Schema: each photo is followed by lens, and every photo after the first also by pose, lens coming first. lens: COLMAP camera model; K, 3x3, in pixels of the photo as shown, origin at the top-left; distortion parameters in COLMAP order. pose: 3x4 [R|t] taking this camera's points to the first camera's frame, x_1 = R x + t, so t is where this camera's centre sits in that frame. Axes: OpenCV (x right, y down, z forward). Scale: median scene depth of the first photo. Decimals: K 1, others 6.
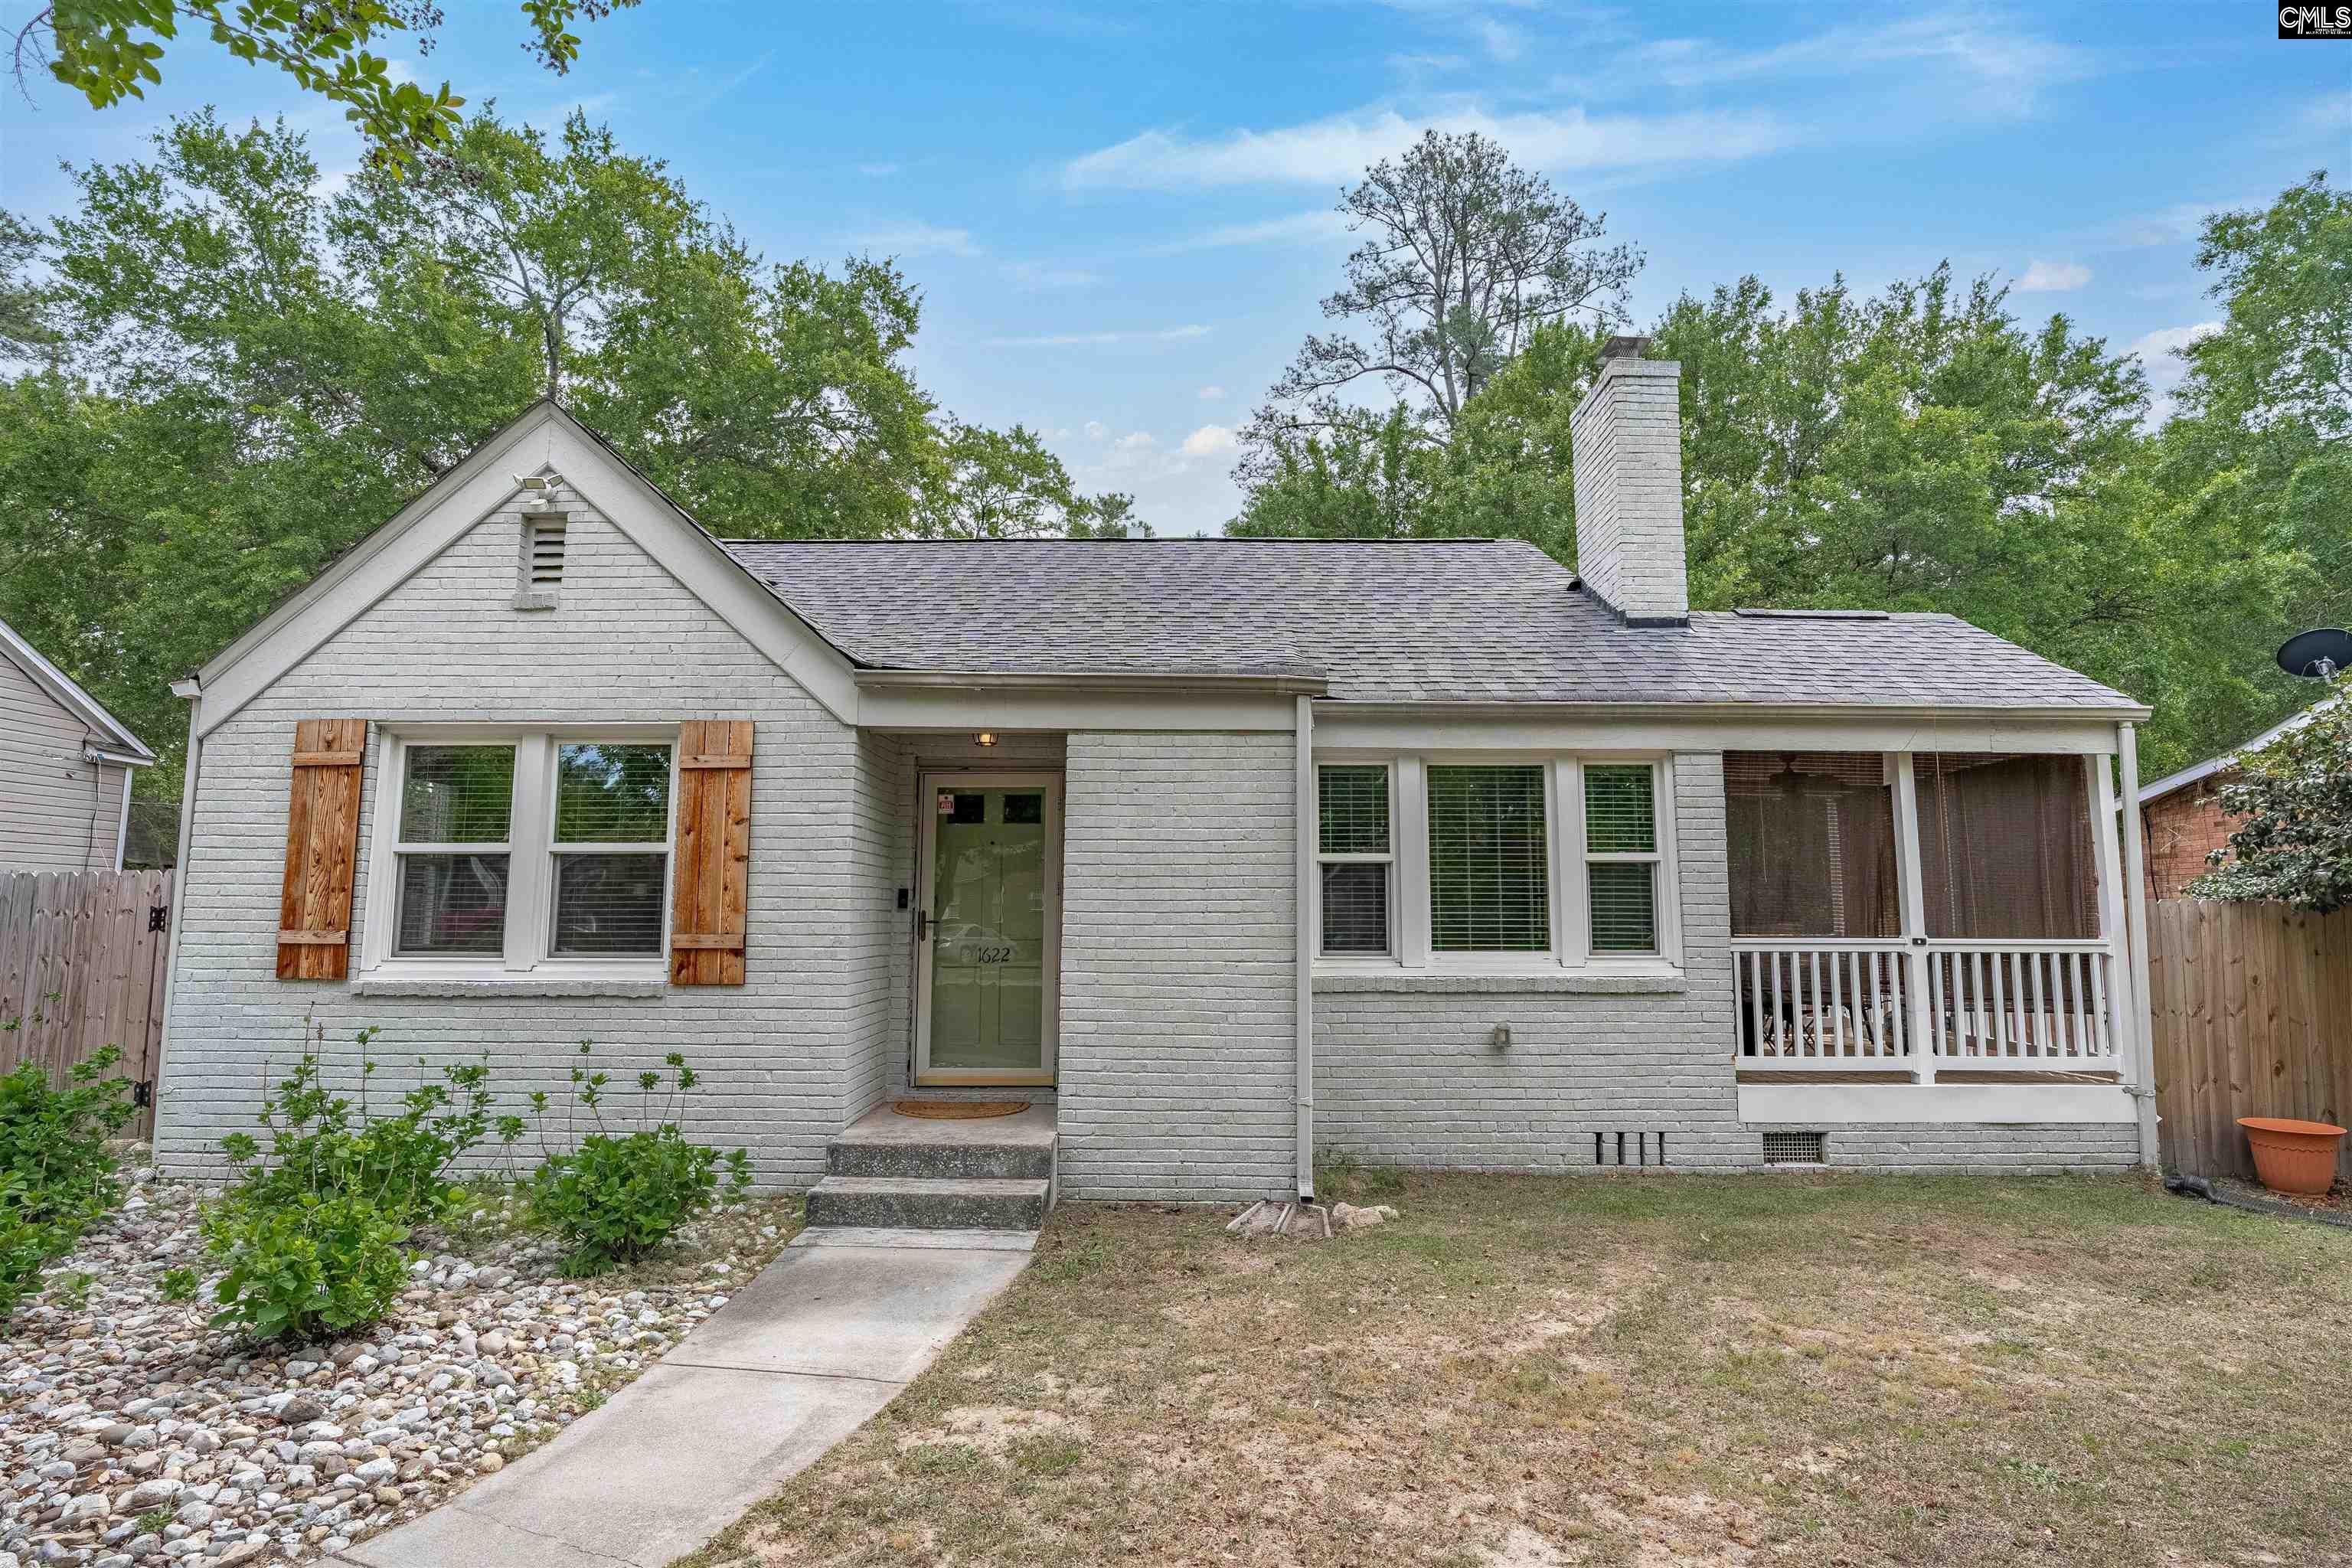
lens RADIAL K [[1166.7, 0, 1176.0], [0, 1166.7, 784.0], [0, 0, 1]] dist [-0.025859, 0.001460]
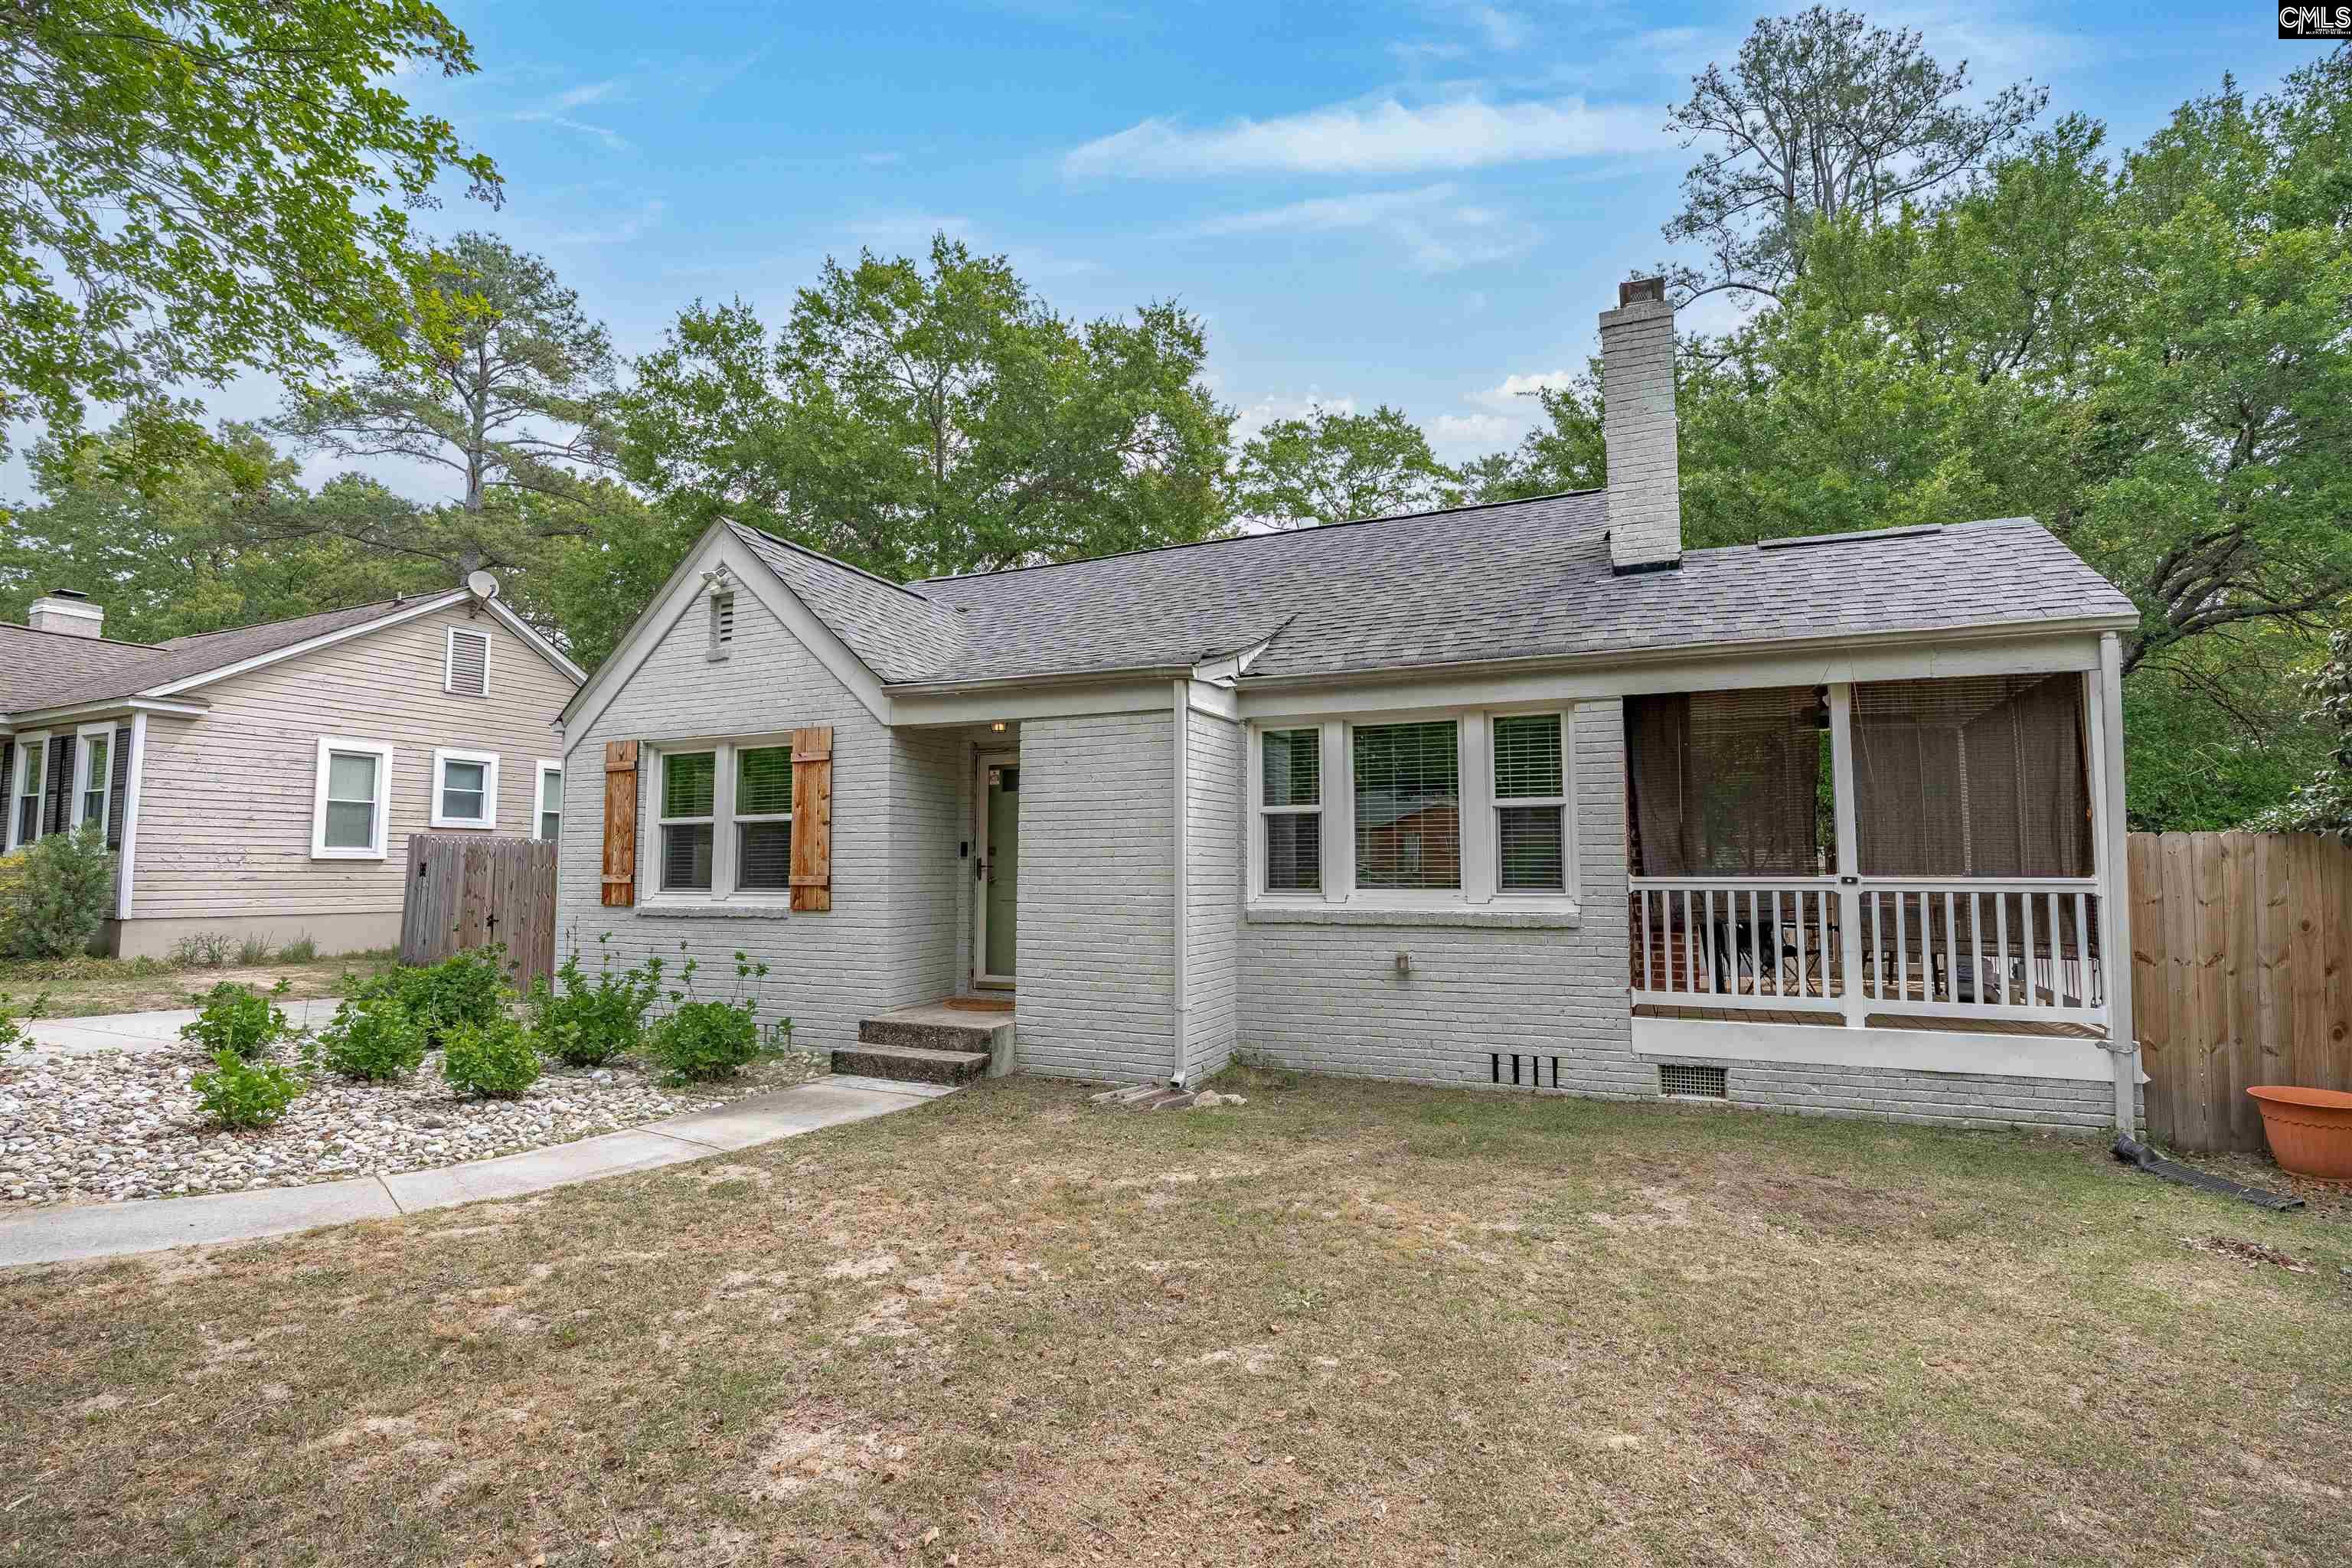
lens RADIAL K [[1100.2, 0, 1176.0], [0, 1100.2, 784.0], [0, 0, 1]] dist [-0.023677, 0.000378]
pose [[0.912327, -0.037485, -0.407743, 0.510216], [0.052962, 0.998239, 0.026731, 0.002283], [0.406023, -0.045982, 0.912705, -0.054383]]
